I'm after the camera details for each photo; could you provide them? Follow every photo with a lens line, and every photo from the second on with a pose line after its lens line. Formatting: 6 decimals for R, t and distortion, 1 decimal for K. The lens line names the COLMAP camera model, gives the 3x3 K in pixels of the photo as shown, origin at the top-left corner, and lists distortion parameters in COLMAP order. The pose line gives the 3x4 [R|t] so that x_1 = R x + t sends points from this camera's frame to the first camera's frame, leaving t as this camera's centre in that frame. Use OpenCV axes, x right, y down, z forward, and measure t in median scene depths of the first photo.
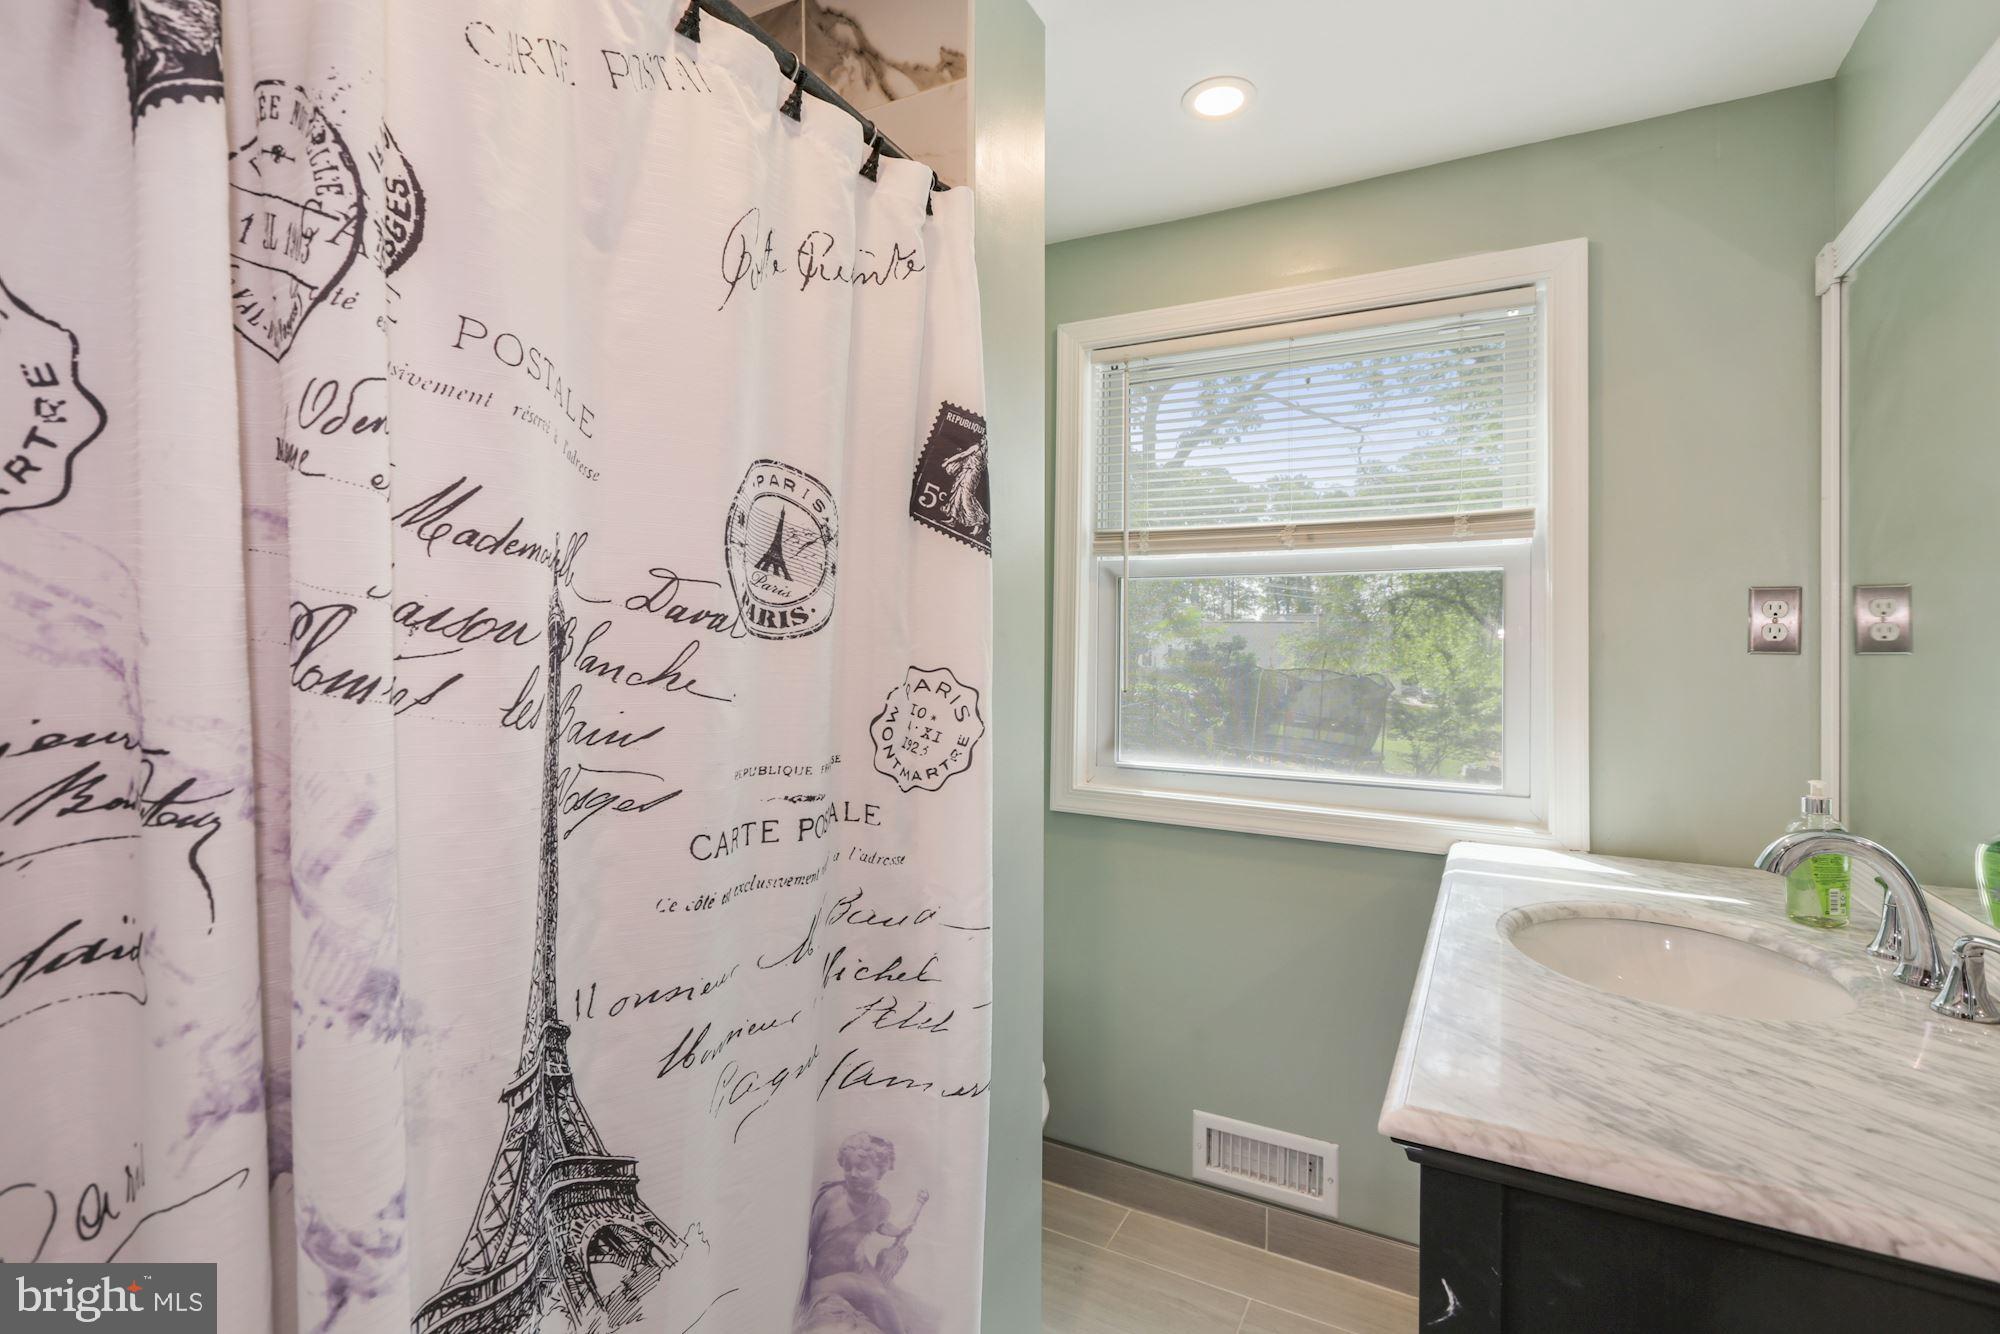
lens RADIAL K [[935.0, 0, 999.3], [0, 935.0, 621.2], [0, 0, 1]] dist [0.004064, -0.002804]
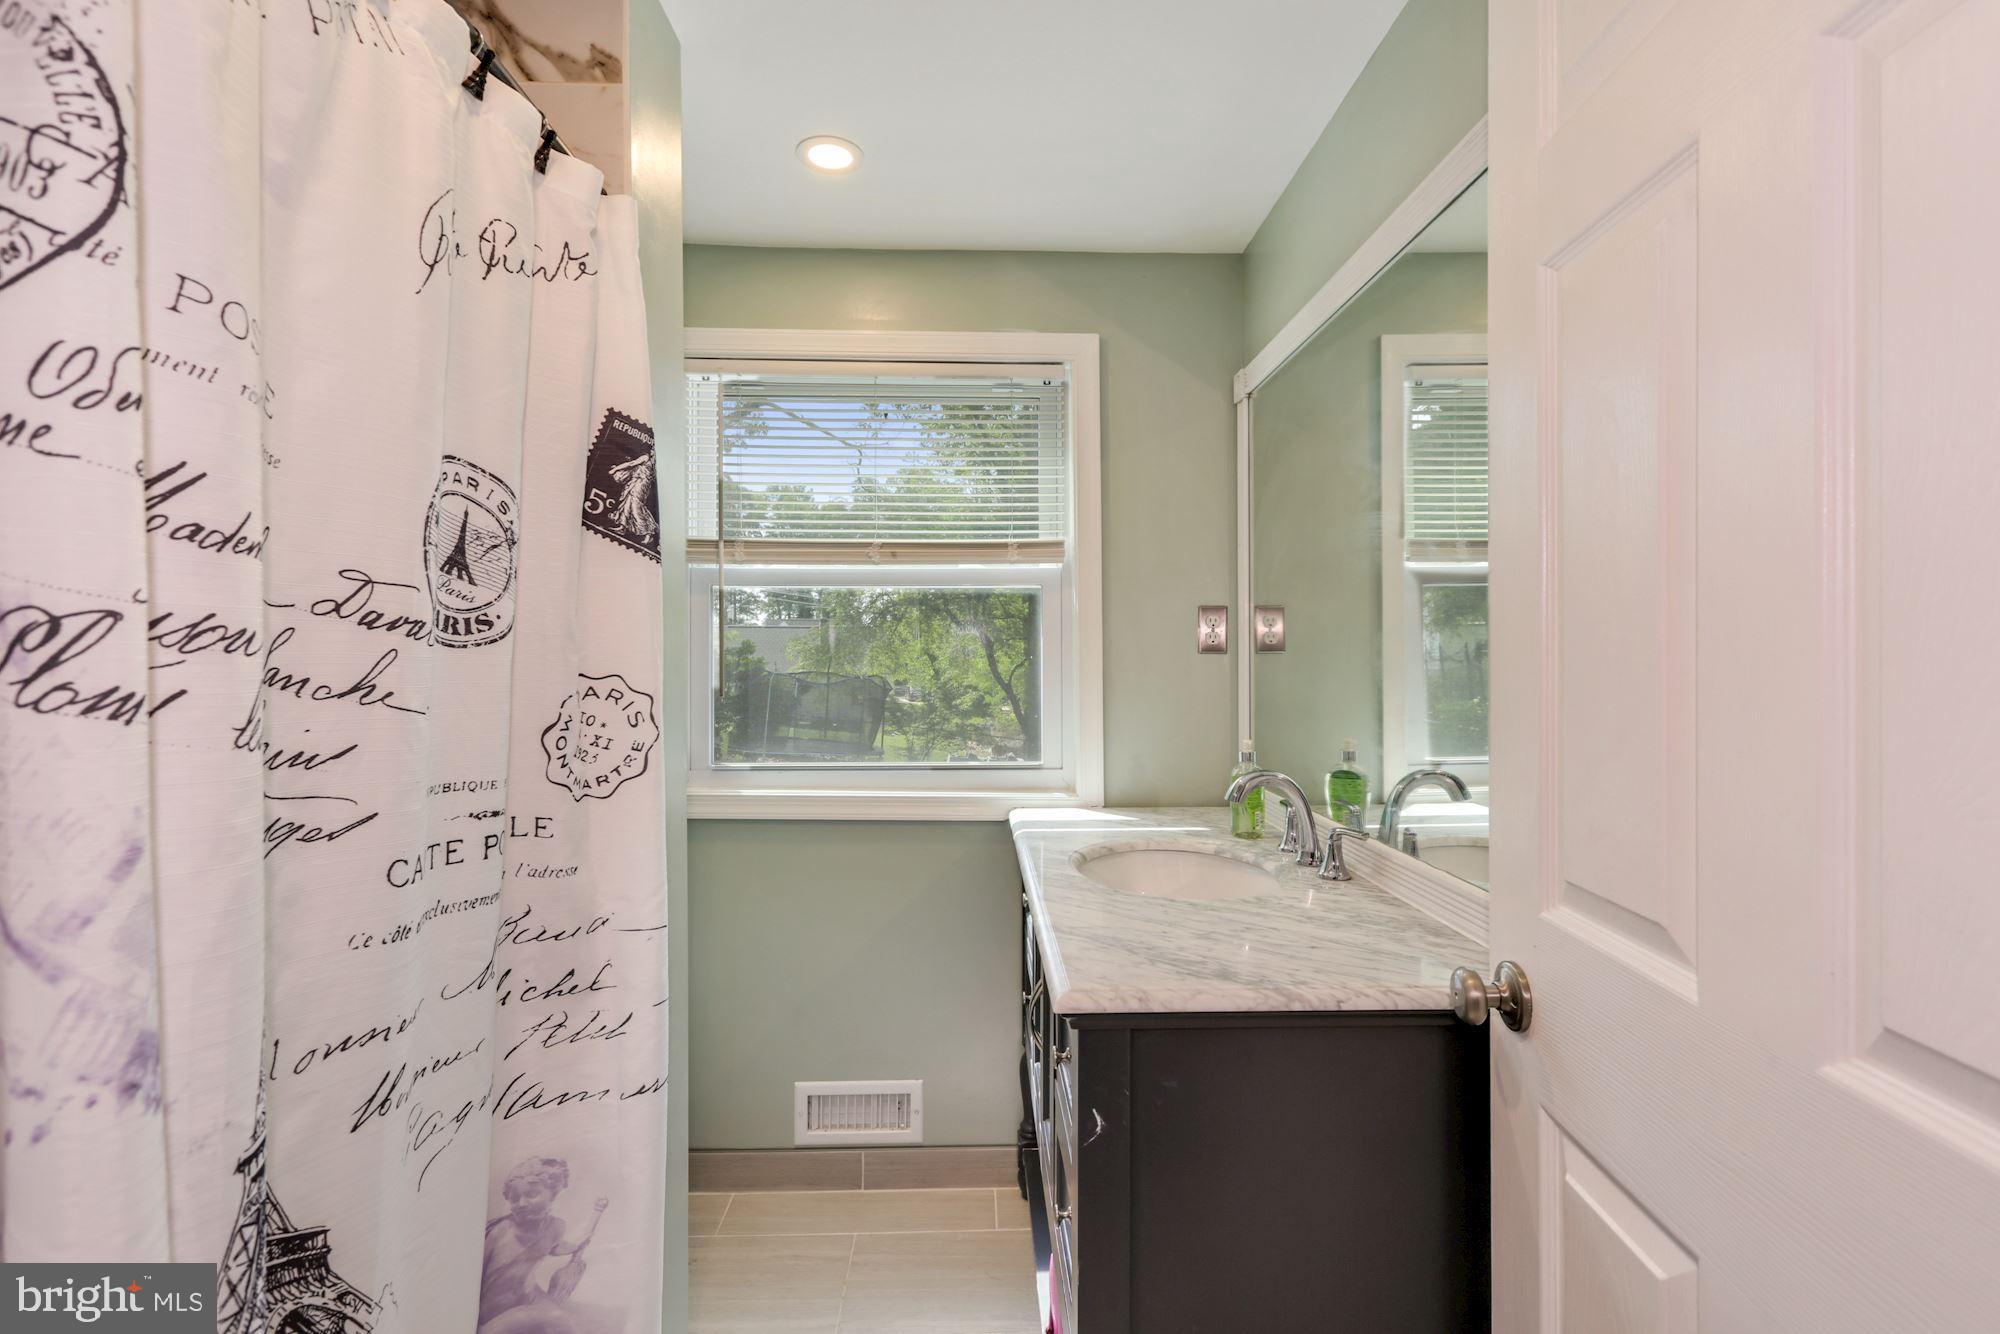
lens RADIAL K [[935.0, 0, 999.3], [0, 935.0, 621.2], [0, 0, 1]] dist [0.004064, -0.002804]
pose [[0.863639, 0.009077, 0.504029, -0.246485], [-0.006664, 0.999956, -0.006589, -0.004382], [-0.504067, 0.002331, 0.863662, -0.086785]]
